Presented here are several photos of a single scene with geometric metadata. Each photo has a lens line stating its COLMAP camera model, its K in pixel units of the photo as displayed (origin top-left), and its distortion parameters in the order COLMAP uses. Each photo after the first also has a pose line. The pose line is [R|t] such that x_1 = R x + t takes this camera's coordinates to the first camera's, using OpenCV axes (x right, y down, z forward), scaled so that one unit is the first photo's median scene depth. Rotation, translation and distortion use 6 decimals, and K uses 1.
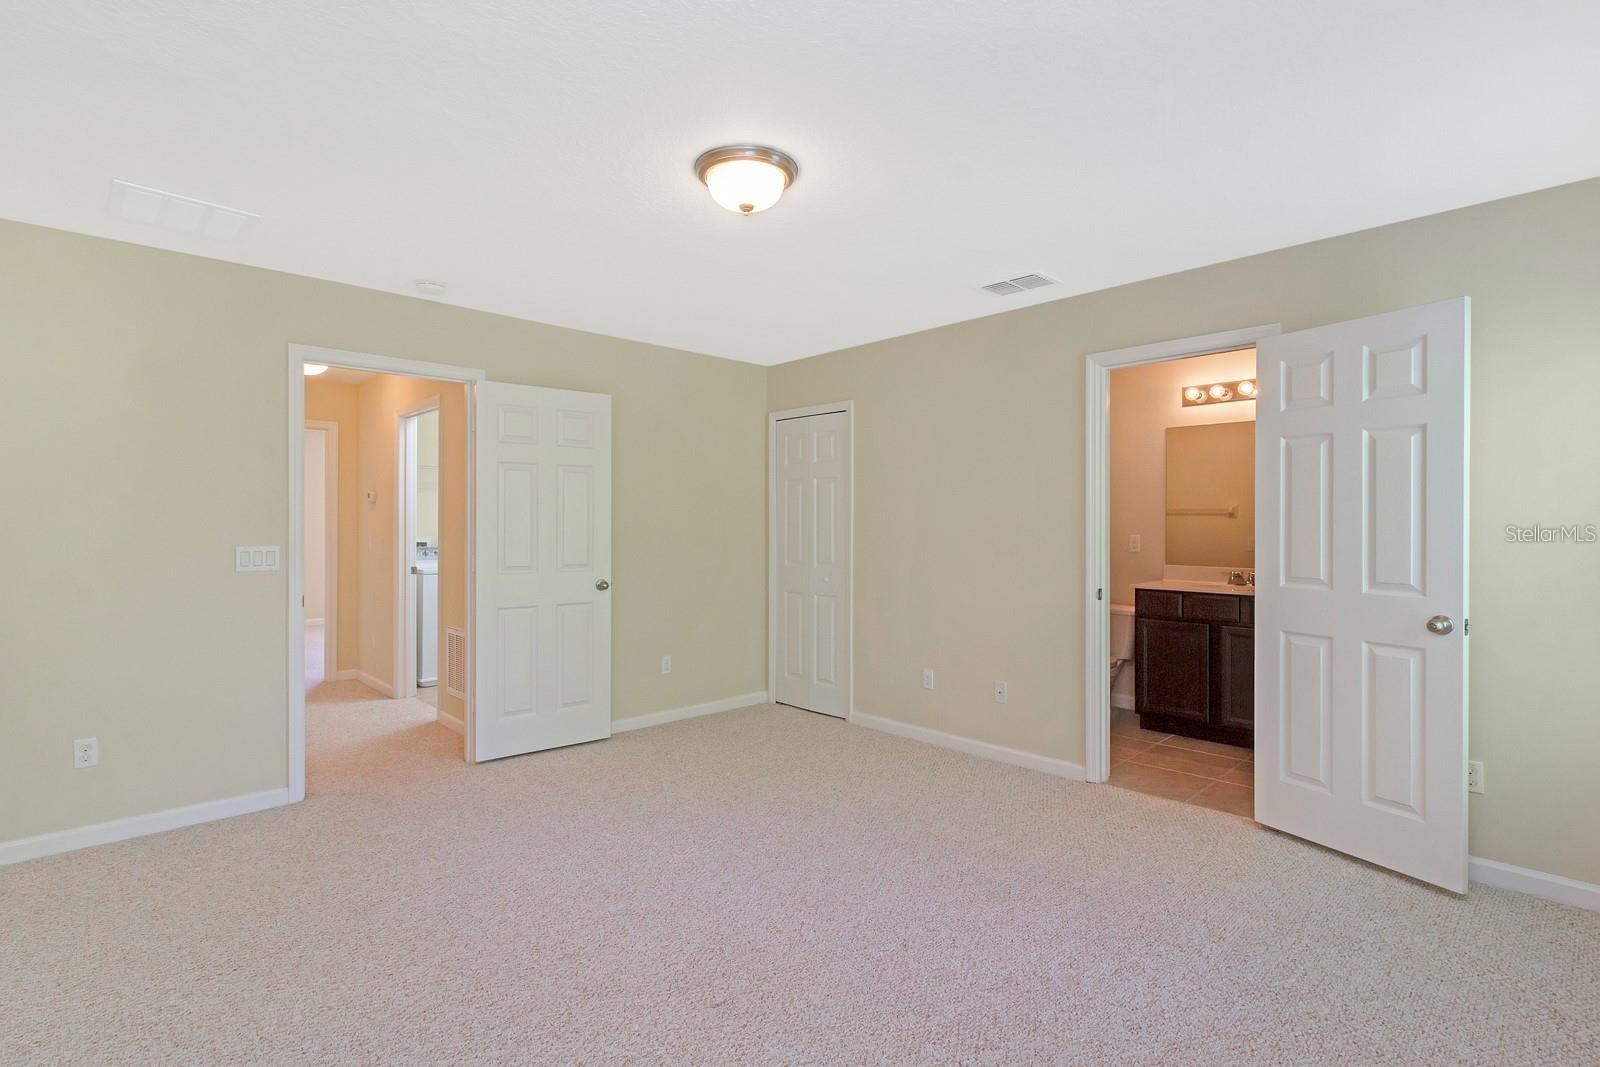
lens RADIAL K [[751.8, 0, 801.0], [0, 751.8, 535.7], [0, 0, 1]] dist [0.000801, -0.000046]
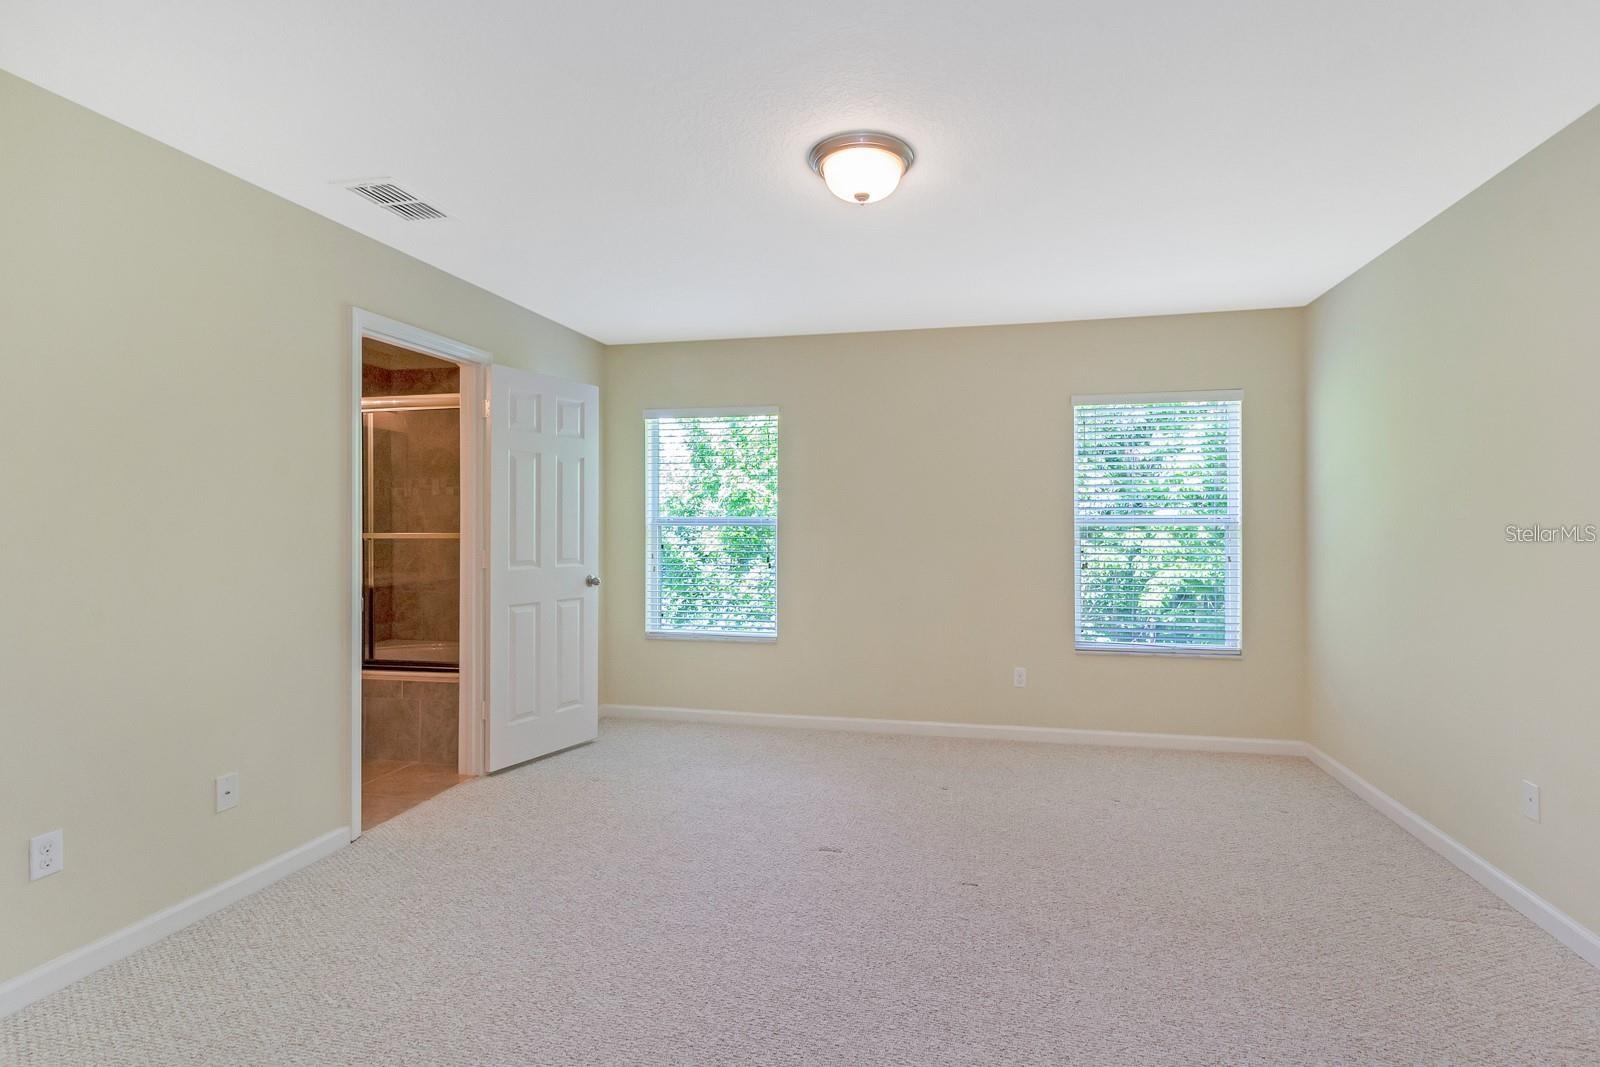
lens RADIAL K [[751.8, 0, 801.8], [0, 751.8, 519.9], [0, 0, 1]] dist [0.000801, -0.000046]
pose [[-0.529926, 0.001346, 0.848043, -0.720312], [0.007374, 0.999968, 0.003020, -0.015594], [-0.848012, 0.007854, -0.529919, 1.339967]]
